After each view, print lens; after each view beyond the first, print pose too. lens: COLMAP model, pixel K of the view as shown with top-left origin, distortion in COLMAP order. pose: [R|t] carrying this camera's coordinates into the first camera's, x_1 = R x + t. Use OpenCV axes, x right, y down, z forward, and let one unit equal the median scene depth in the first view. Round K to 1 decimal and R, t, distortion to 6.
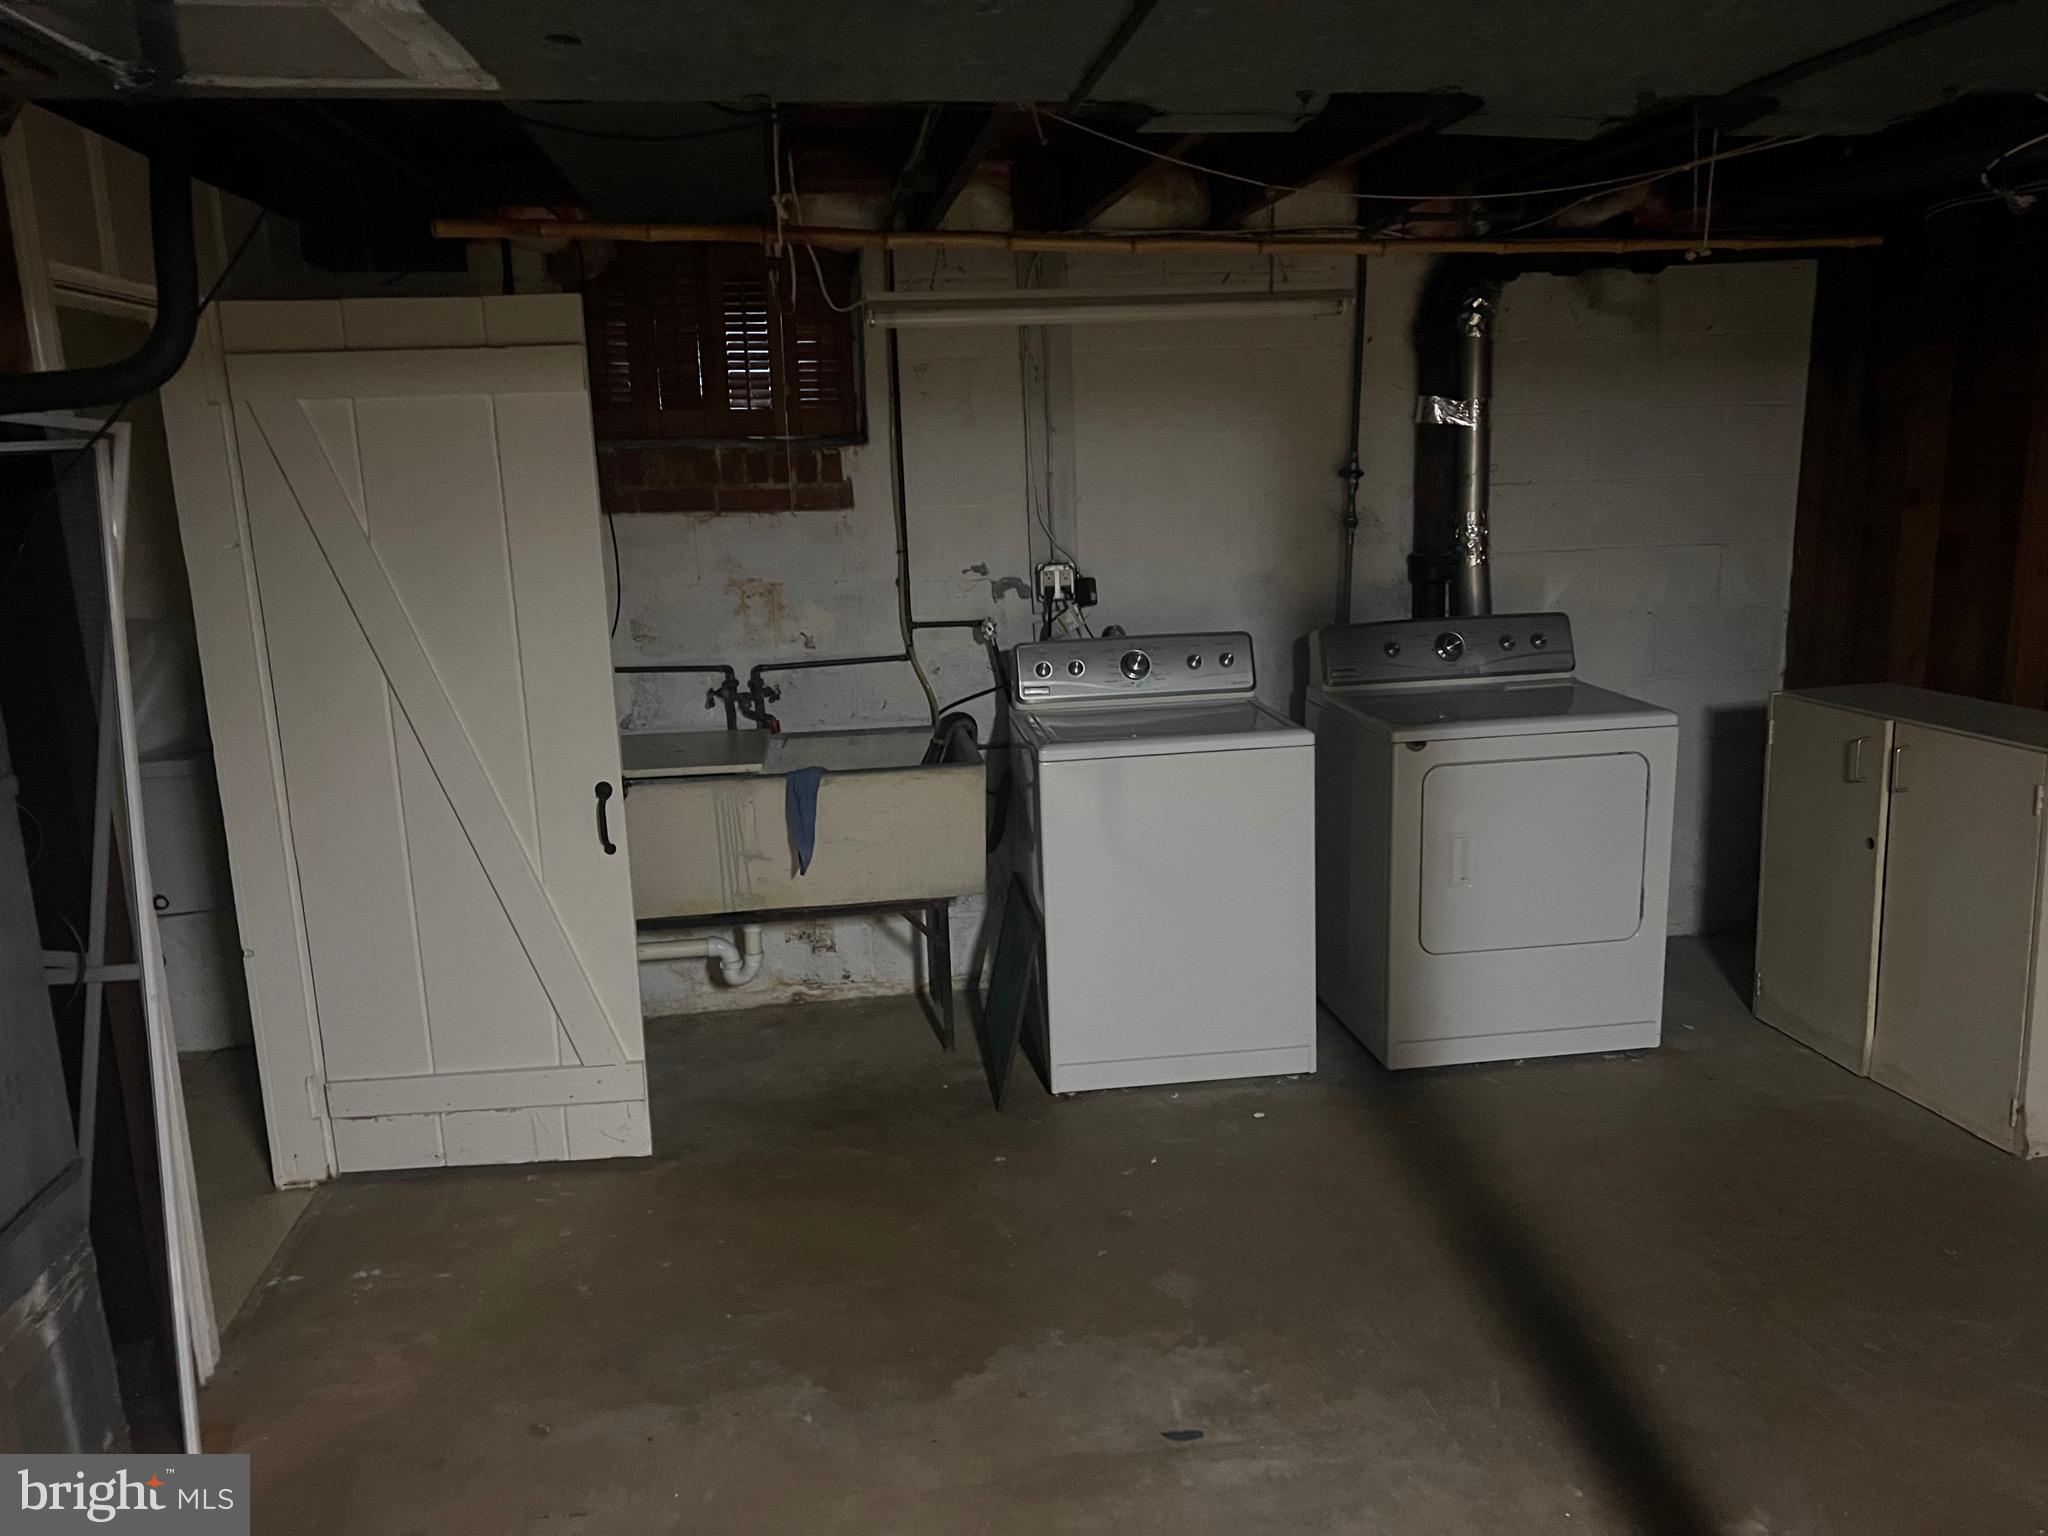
lens RADIAL K [[1516.5, 0, 1022.3], [0, 1516.5, 763.4], [0, 0, 1]] dist [0.106780, -0.205519]
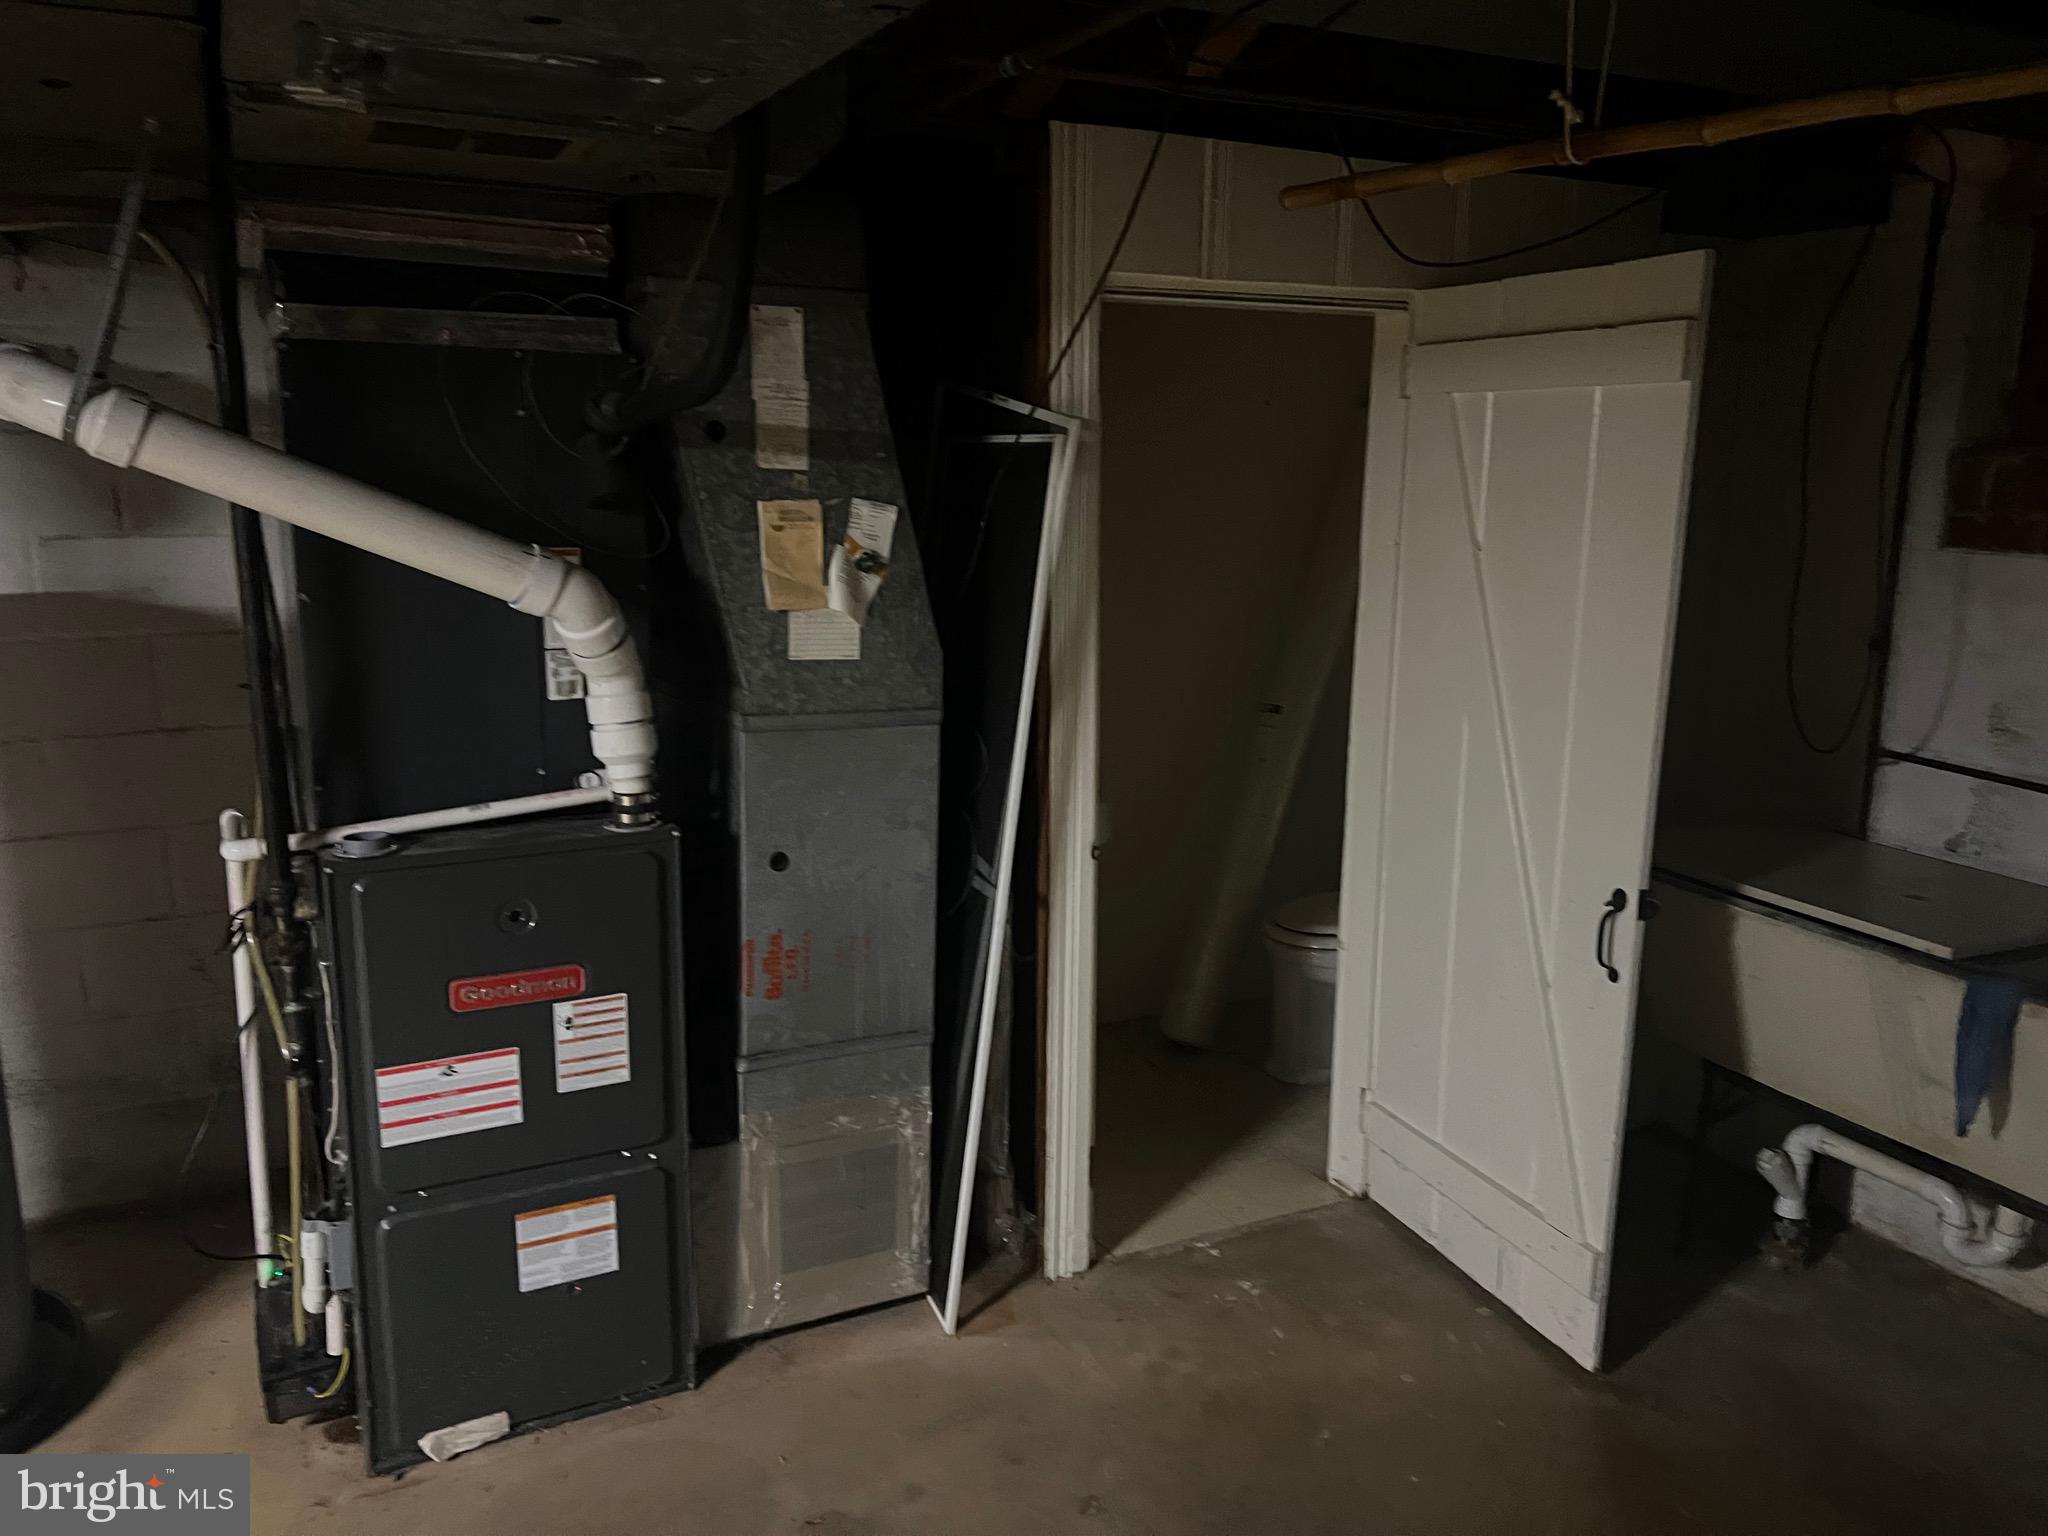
lens RADIAL K [[1516.2, 0, 1030.8], [0, 1516.2, 757.4], [0, 0, 1]] dist [0.059988, -0.061363]
pose [[0.314945, 0.227171, -0.921522, 0.325801], [-0.216627, 0.962510, 0.163239, -0.113096], [0.924057, 0.148215, 0.352350, 0.439310]]
